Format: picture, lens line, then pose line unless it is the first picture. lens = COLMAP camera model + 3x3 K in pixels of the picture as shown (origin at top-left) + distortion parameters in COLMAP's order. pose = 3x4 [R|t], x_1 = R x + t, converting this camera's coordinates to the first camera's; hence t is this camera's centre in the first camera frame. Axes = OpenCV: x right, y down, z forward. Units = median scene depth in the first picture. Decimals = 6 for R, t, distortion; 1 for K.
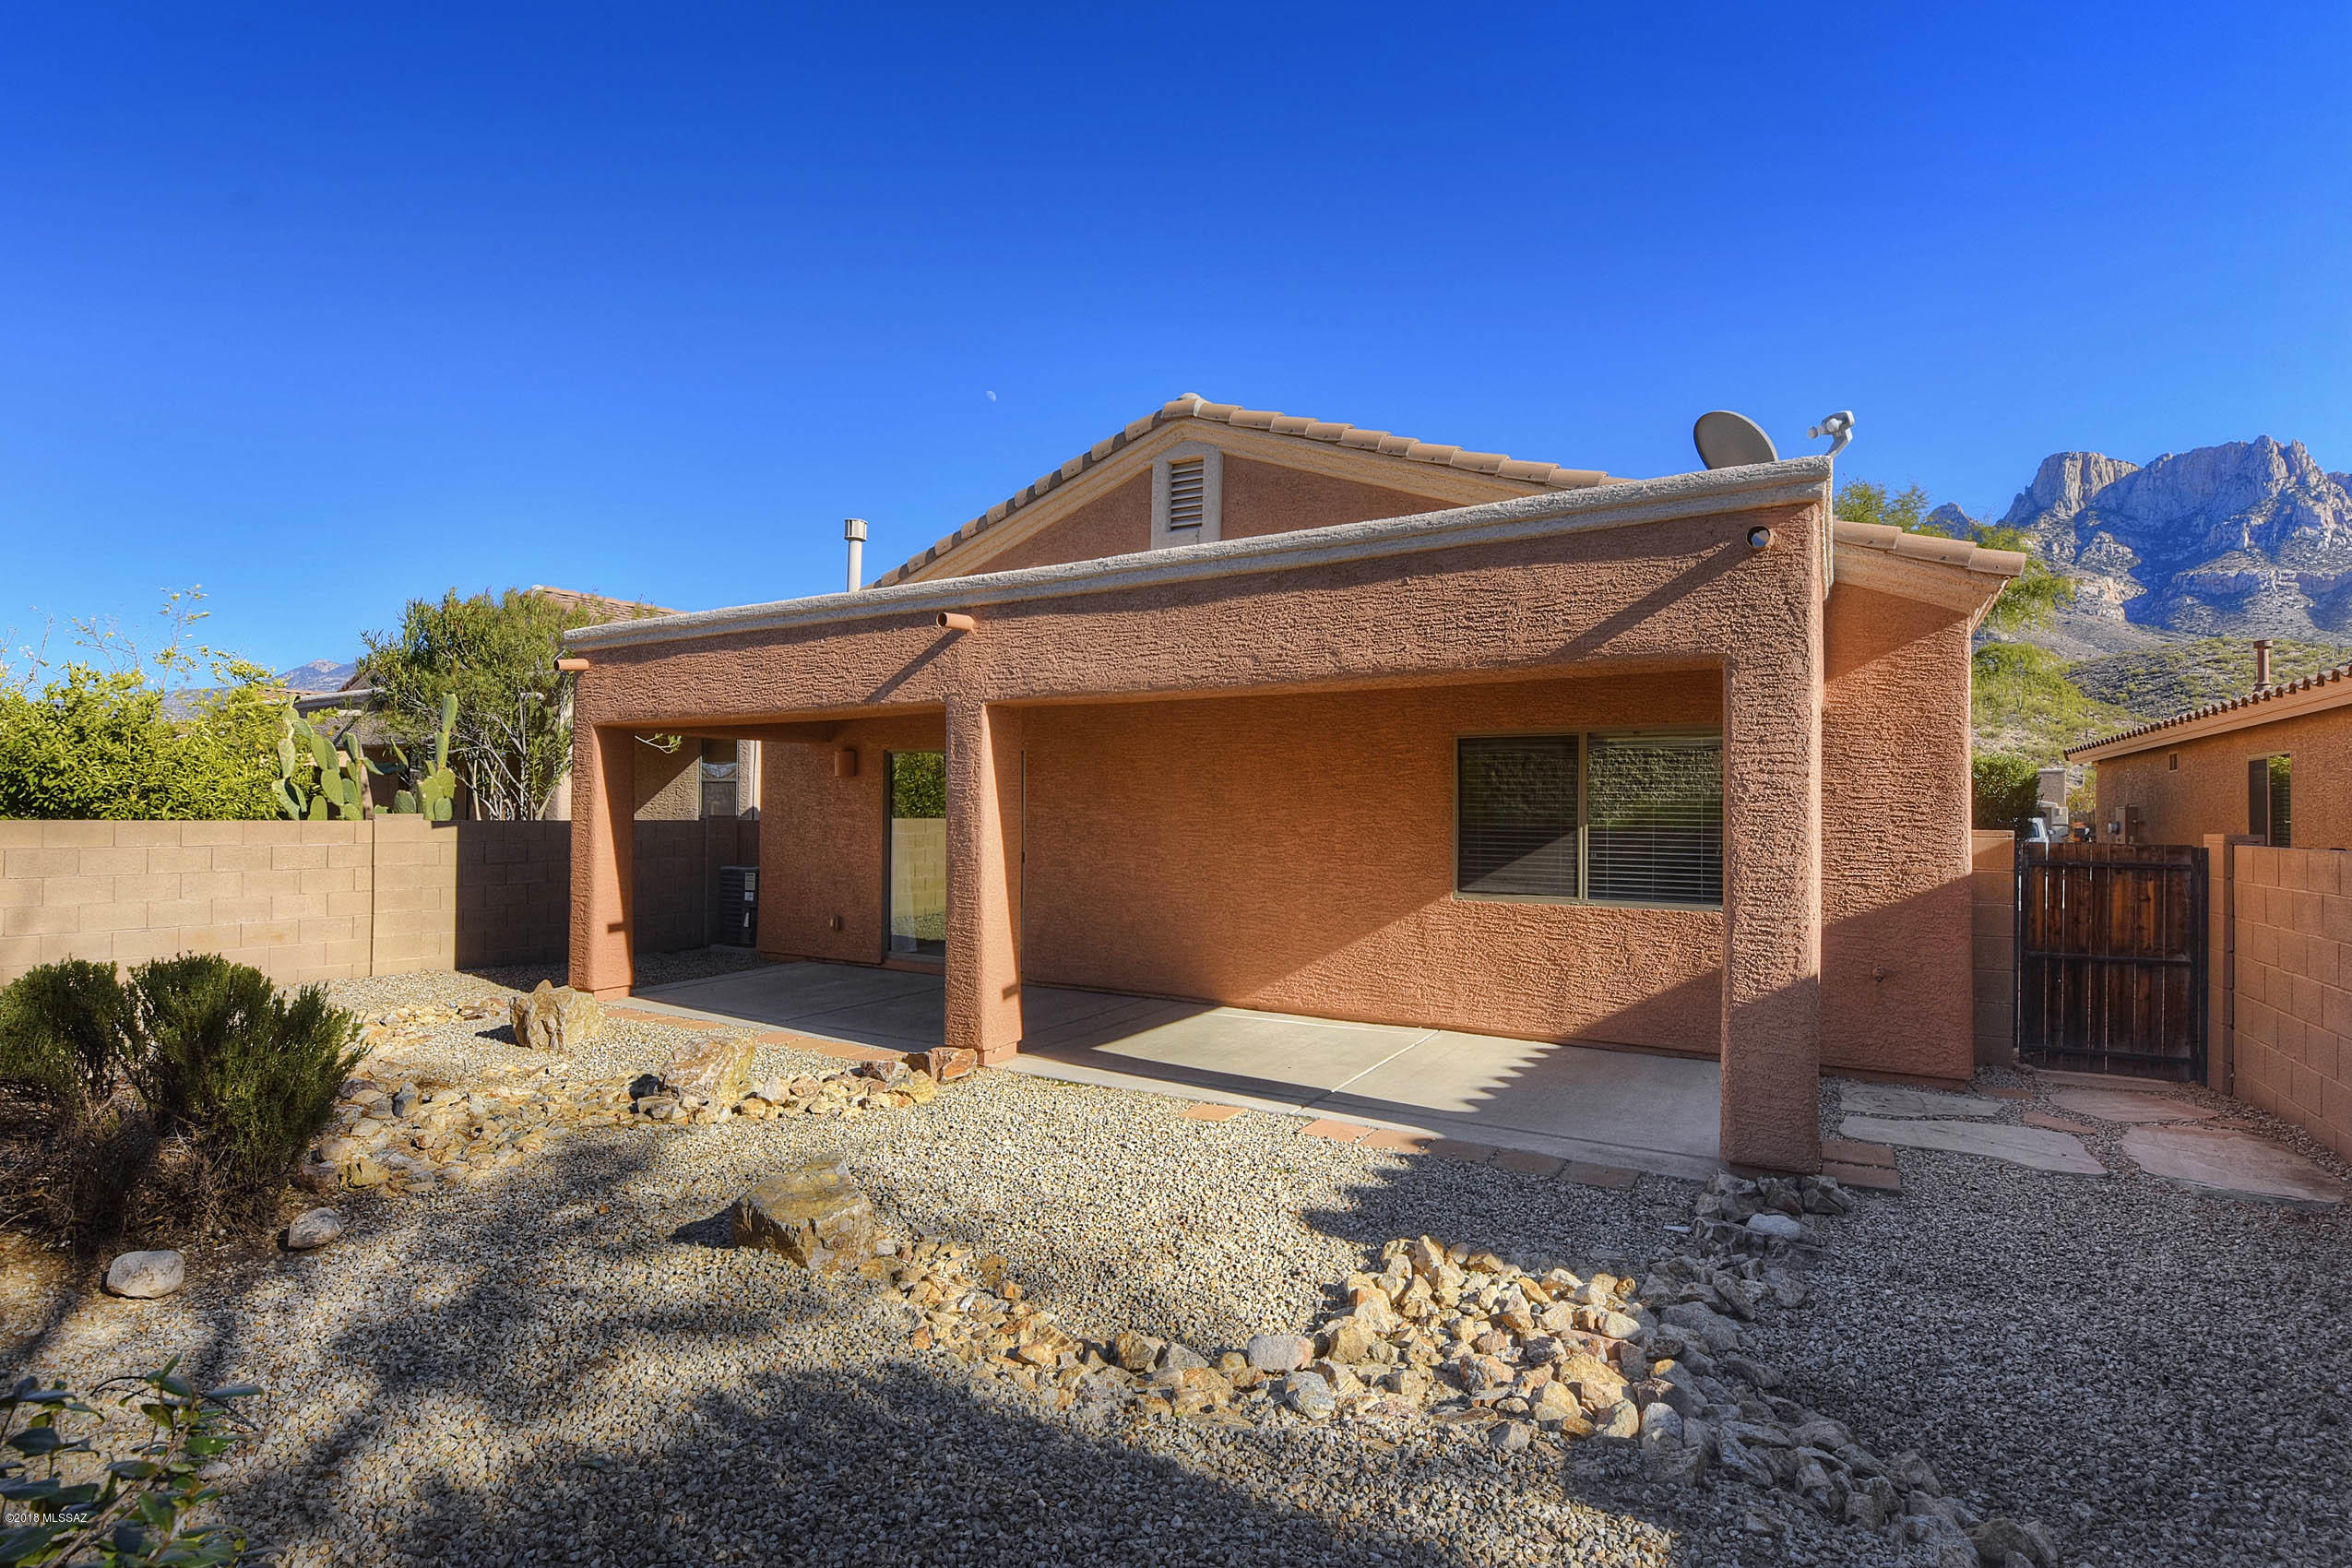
lens RADIAL K [[1112.1, 0, 1170.5], [0, 1112.1, 793.1], [0, 0, 1]] dist [-0.037738, -0.001331]
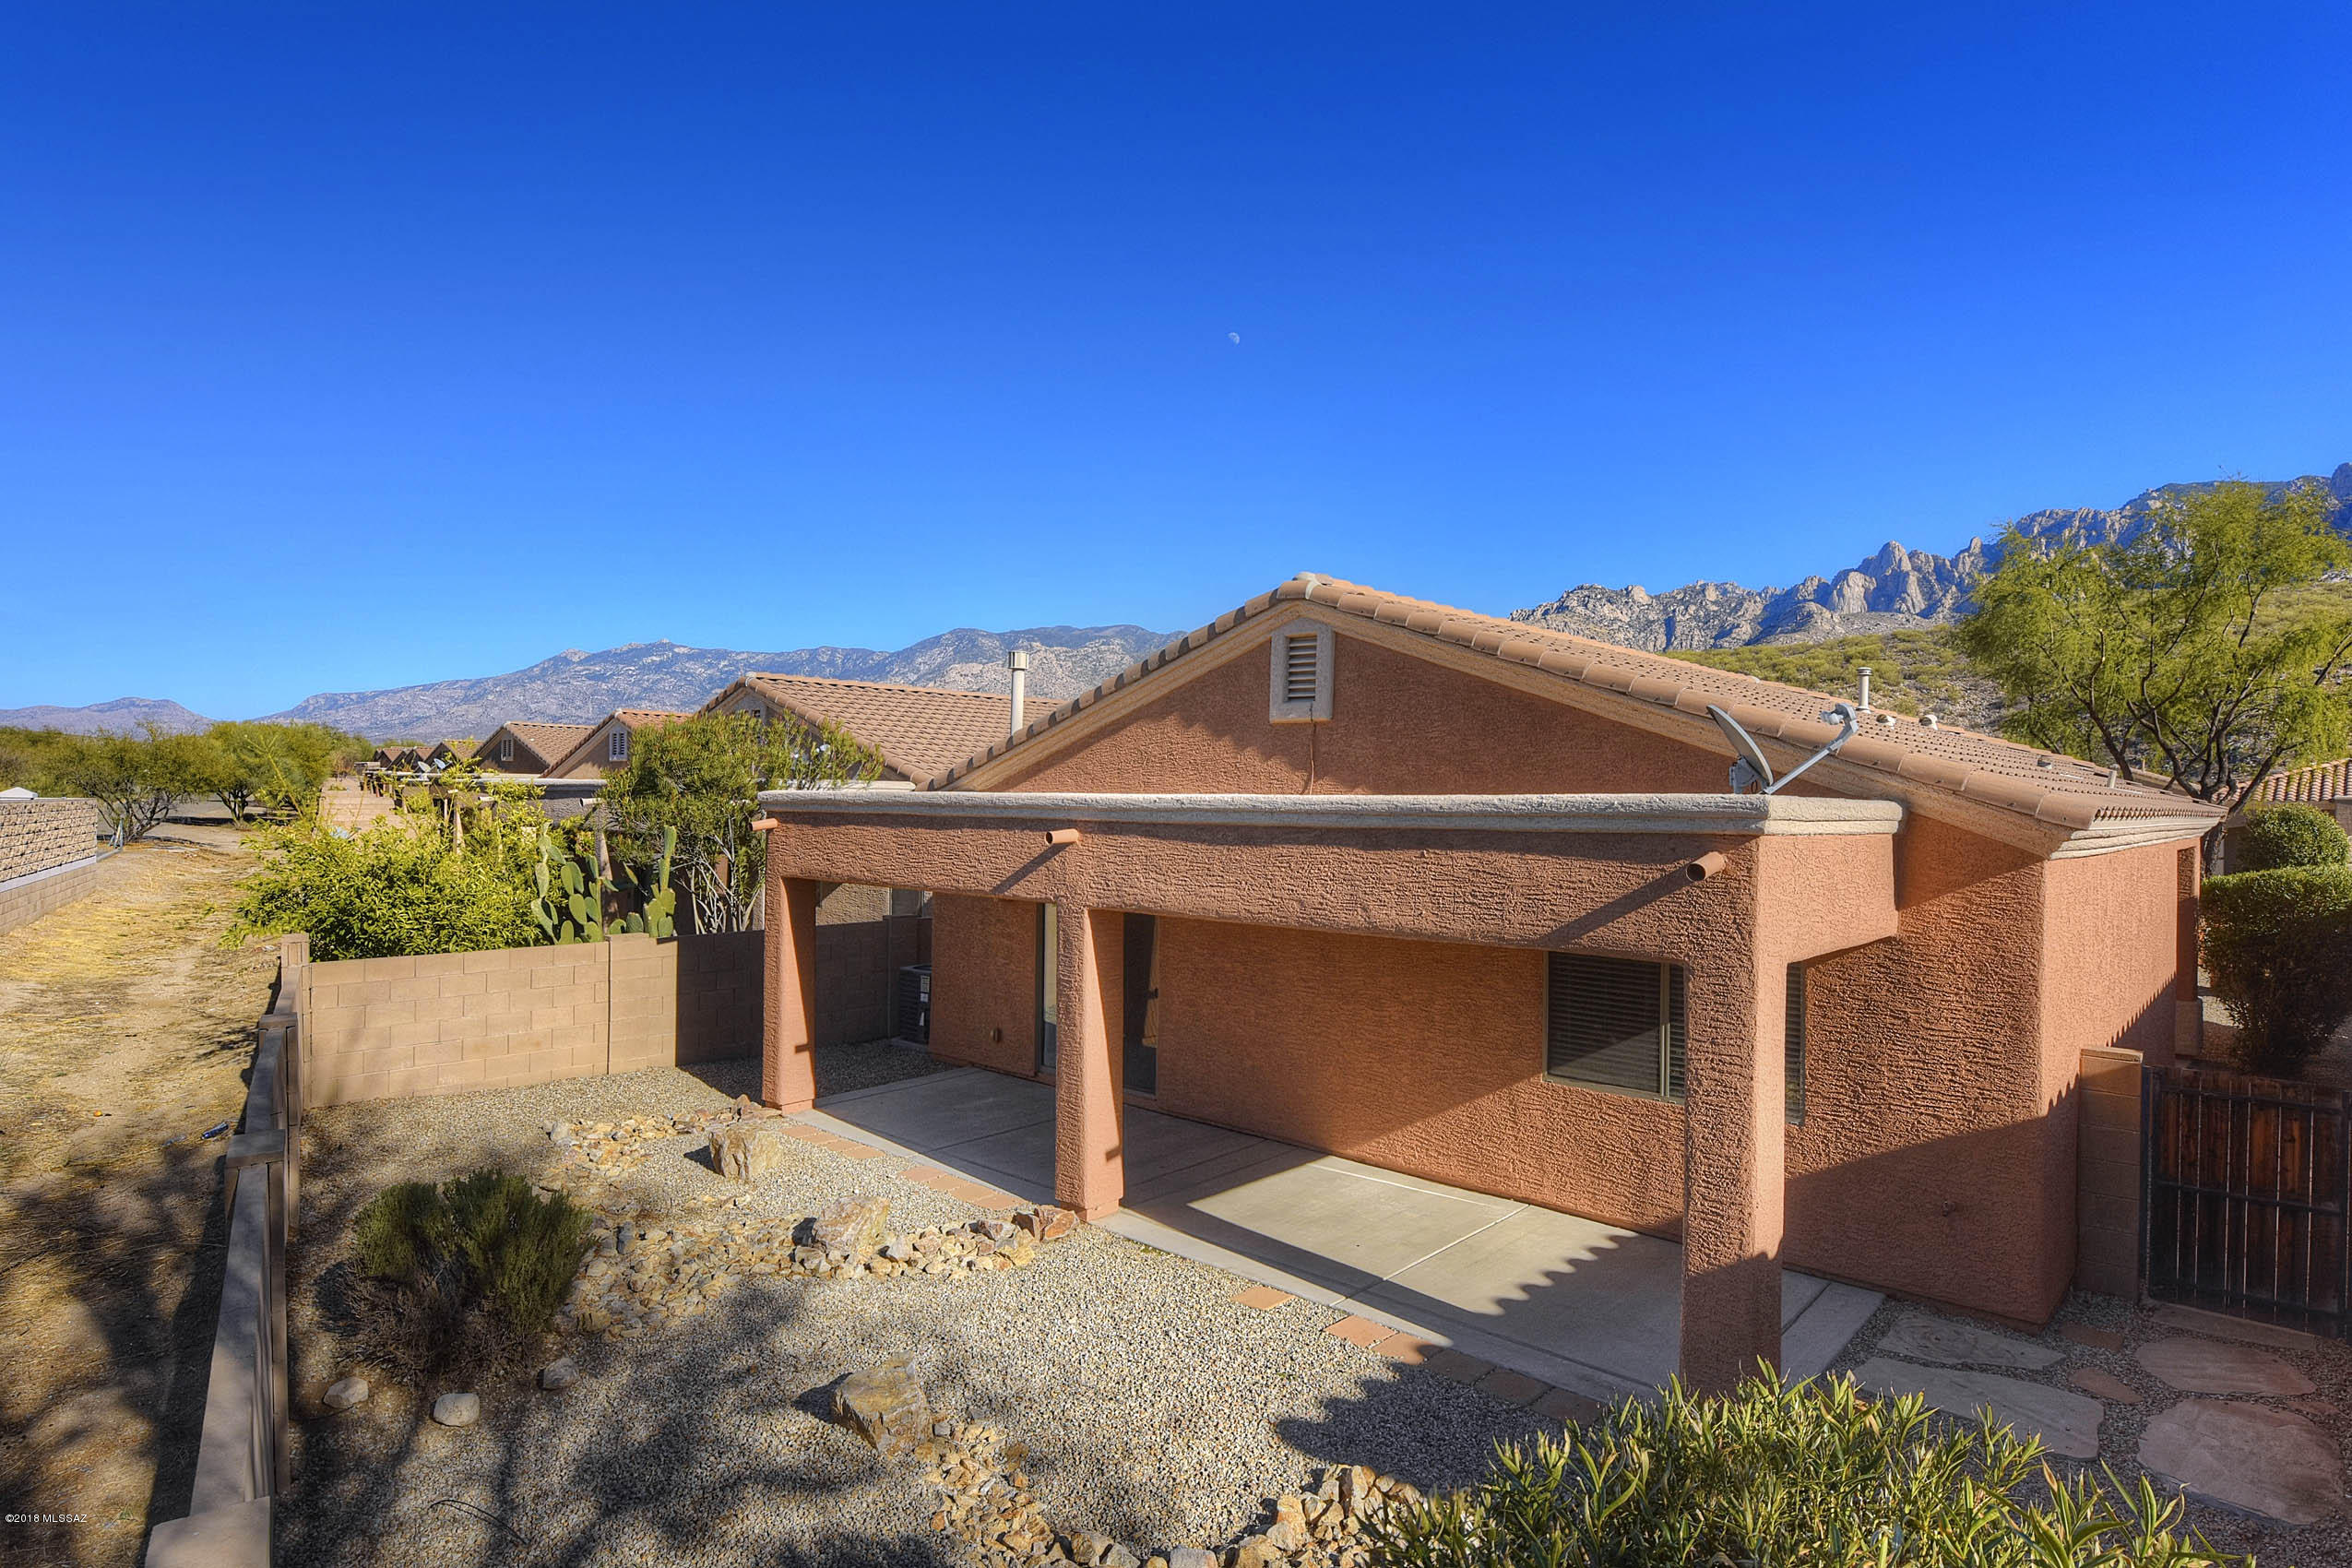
lens RADIAL K [[1258.9, 0, 1173.4], [0, 1258.9, 791.4], [0, 0, 1]] dist [-0.035831, -0.000455]
pose [[0.976901, 0.010853, -0.213415, 0.192966], [-0.006327, 0.999741, 0.021876, -0.228826], [0.213597, -0.020021, 0.976717, -0.236918]]
